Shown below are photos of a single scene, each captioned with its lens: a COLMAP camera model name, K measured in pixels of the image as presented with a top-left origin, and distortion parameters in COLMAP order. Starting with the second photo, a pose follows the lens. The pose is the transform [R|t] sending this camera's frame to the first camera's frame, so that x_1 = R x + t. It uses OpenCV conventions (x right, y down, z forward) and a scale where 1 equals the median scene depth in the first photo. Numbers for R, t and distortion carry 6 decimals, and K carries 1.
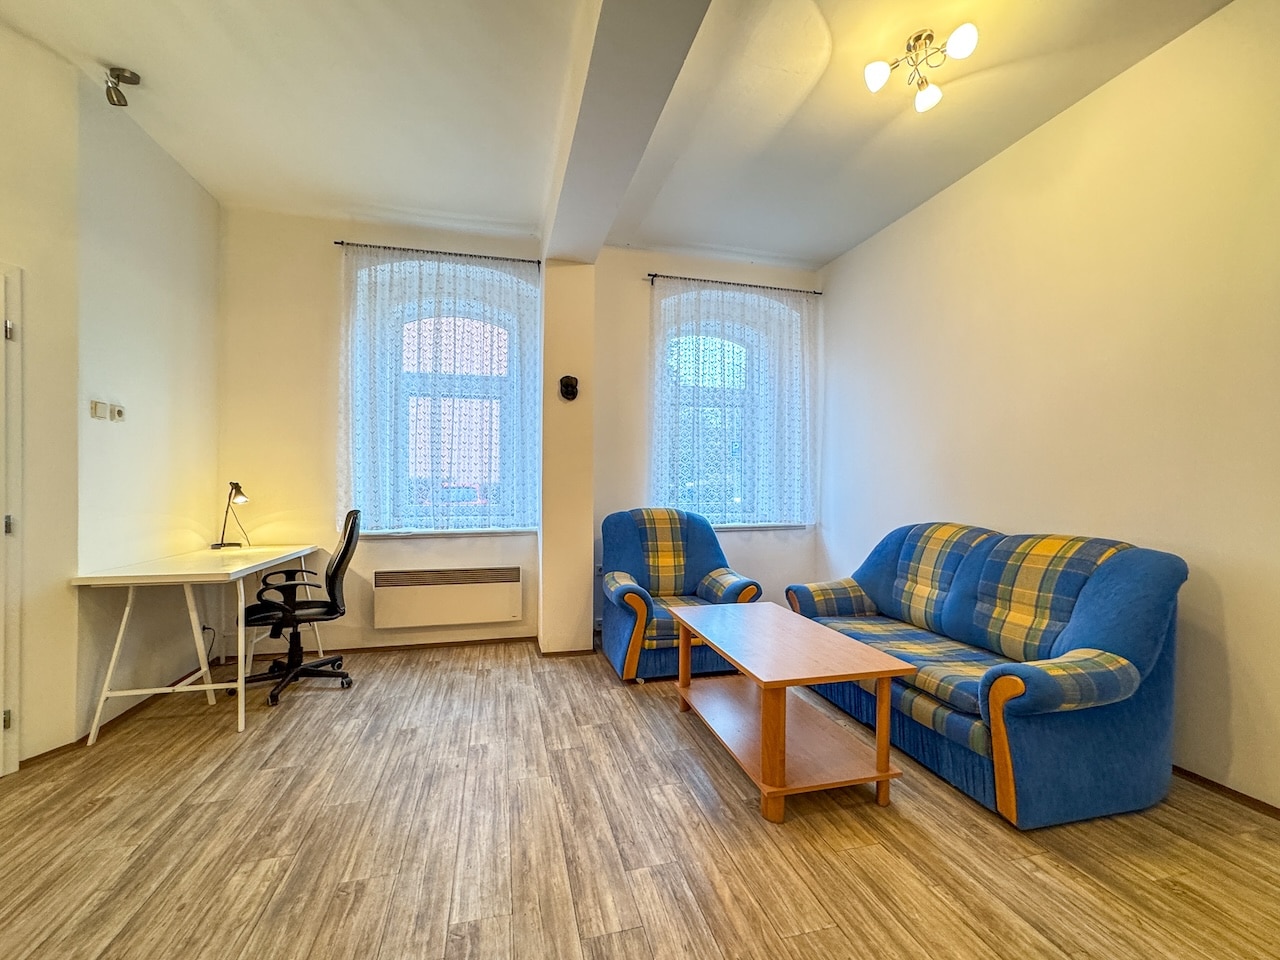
lens RADIAL K [[539.3, 0, 631.0], [0, 539.3, 486.4], [0, 0, 1]] dist [-0.039561, 0.017476]
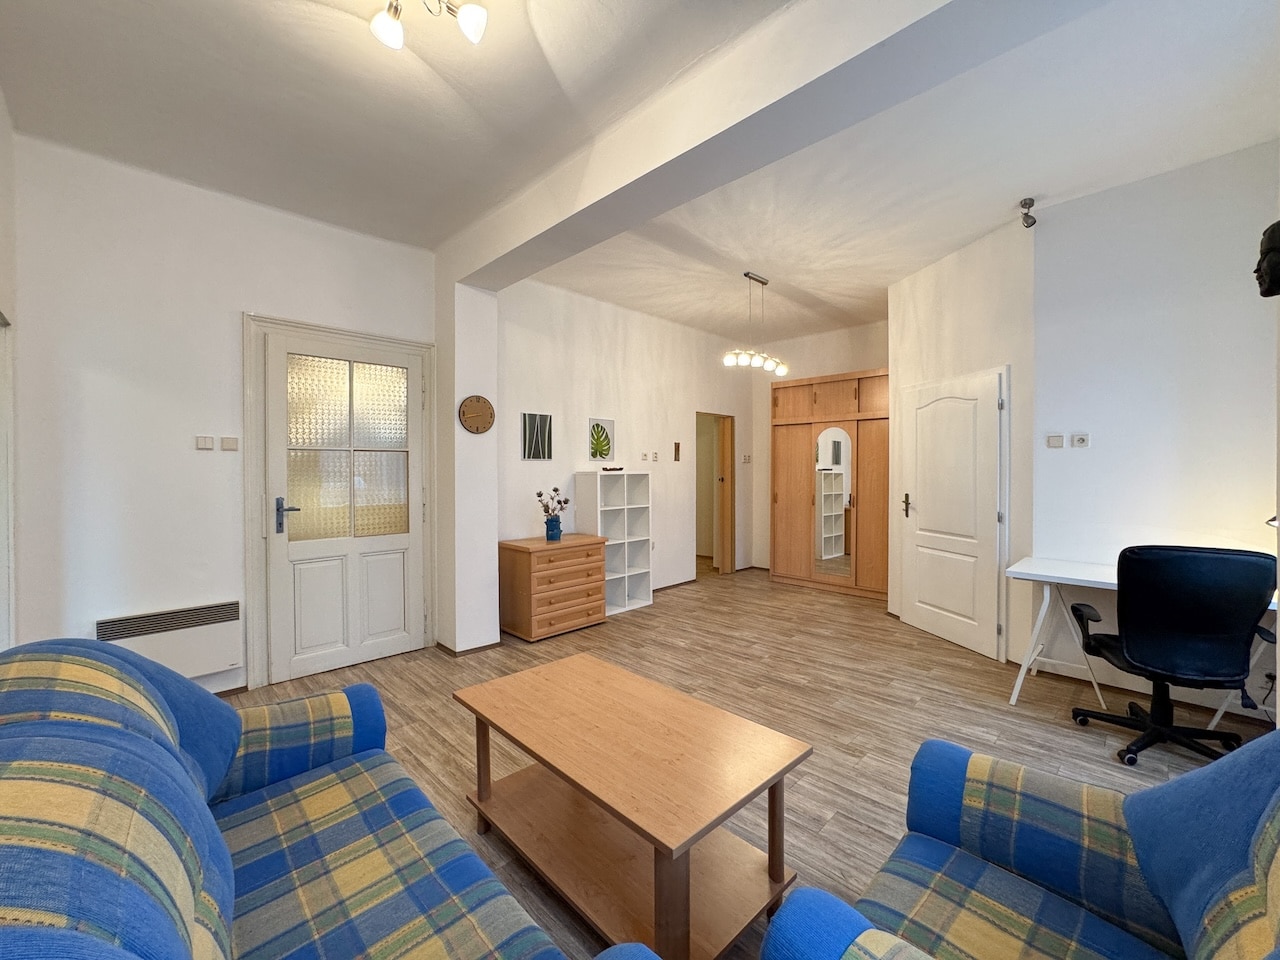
lens RADIAL K [[532.7, 0, 644.9], [0, 532.7, 469.9], [0, 0, 1]] dist [-0.000778, -0.000058]
pose [[-0.841190, 0.001980, -0.540736, 0.602769], [-0.001874, 0.999977, 0.006576, -0.074339], [0.540736, 0.006545, -0.841167, 1.528194]]
